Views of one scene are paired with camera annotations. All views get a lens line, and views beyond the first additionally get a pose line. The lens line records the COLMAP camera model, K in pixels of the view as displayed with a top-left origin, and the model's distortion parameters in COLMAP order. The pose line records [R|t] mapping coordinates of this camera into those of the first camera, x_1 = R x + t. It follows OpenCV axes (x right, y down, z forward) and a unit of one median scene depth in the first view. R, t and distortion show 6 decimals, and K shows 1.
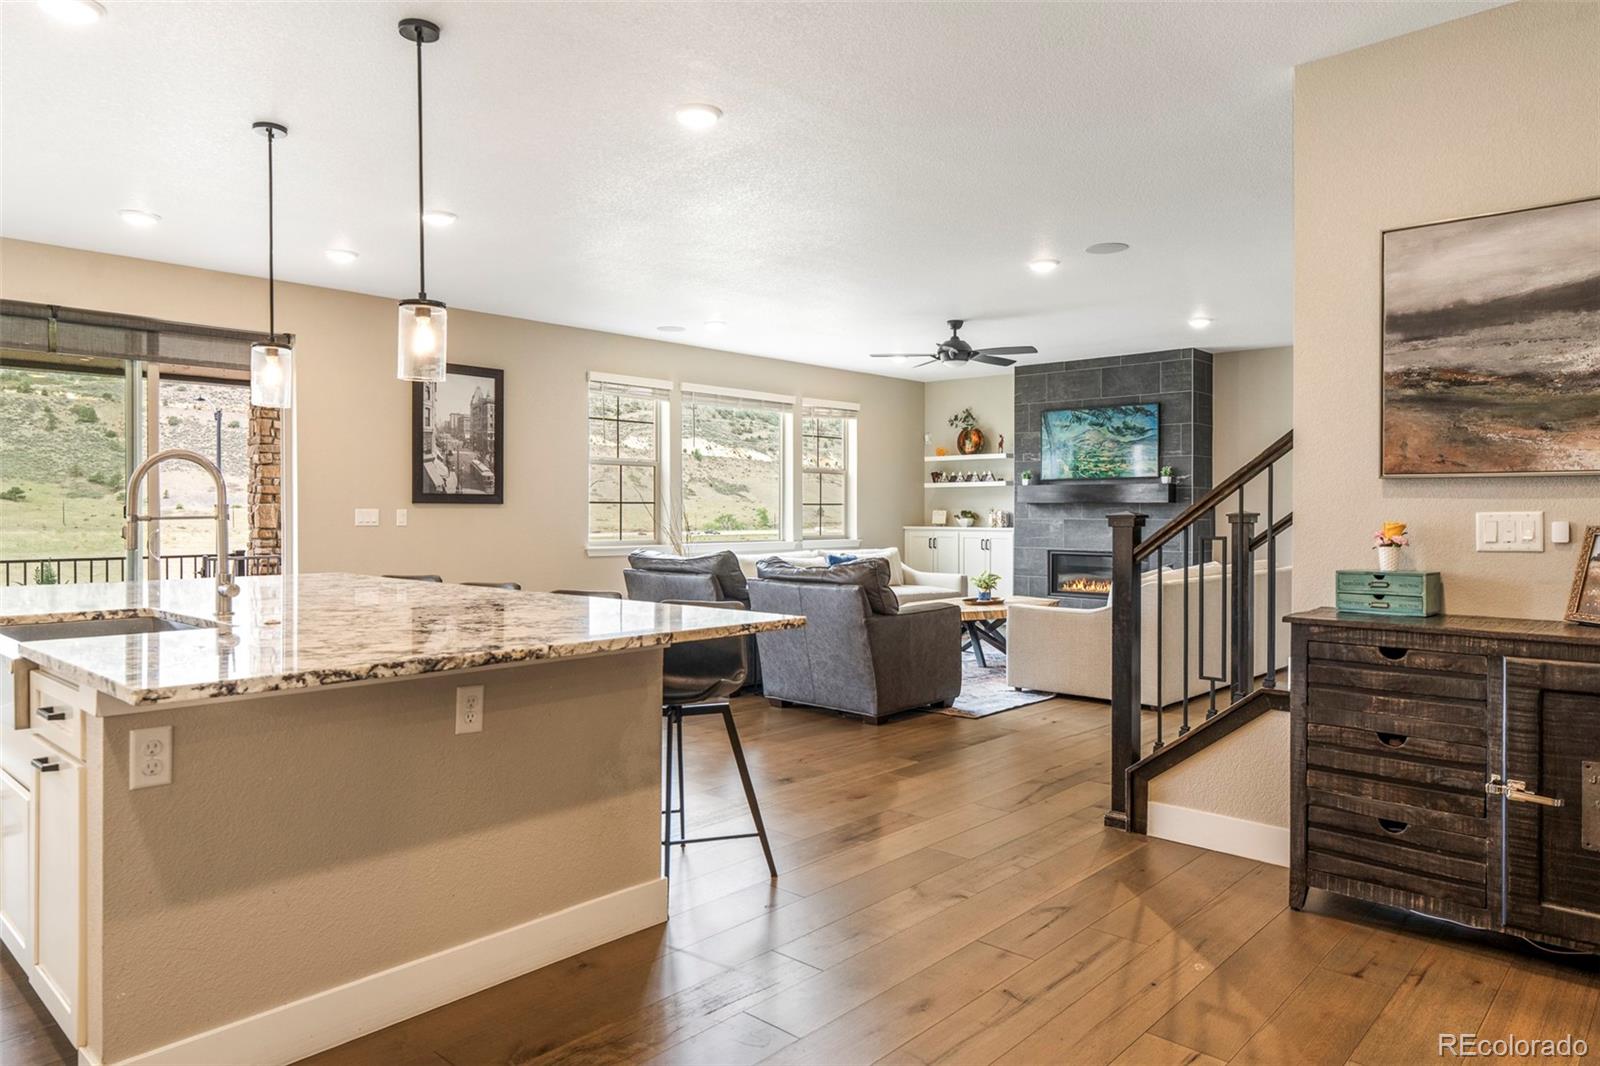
lens RADIAL K [[1028.5, 0, 799.9], [0, 1028.5, 522.3], [0, 0, 1]] dist [-0.006800, -0.001360]
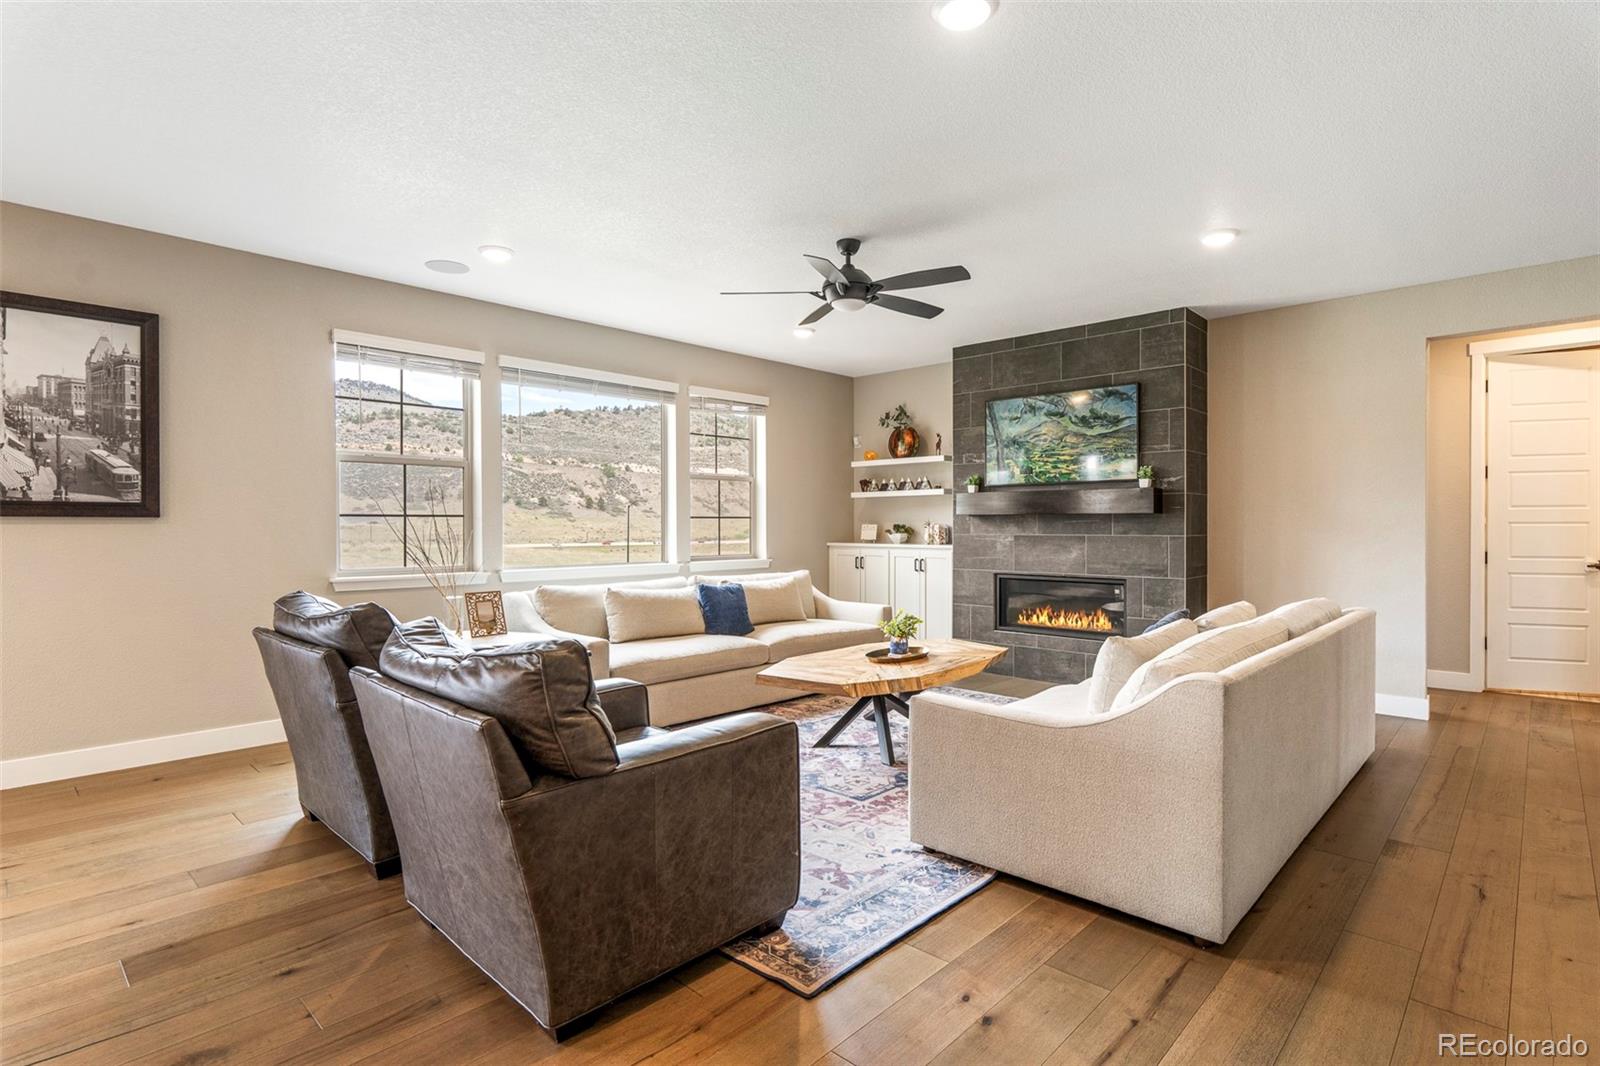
lens RADIAL K [[784.3, 0, 800.7], [0, 784.3, 532.2], [0, 0, 1]] dist [-0.012843, 0.000132]
pose [[0.999842, -0.003664, -0.017388, 0.103350], [0.003635, 0.999992, -0.001735, -0.004662], [0.017394, 0.001672, 0.999847, 0.396251]]
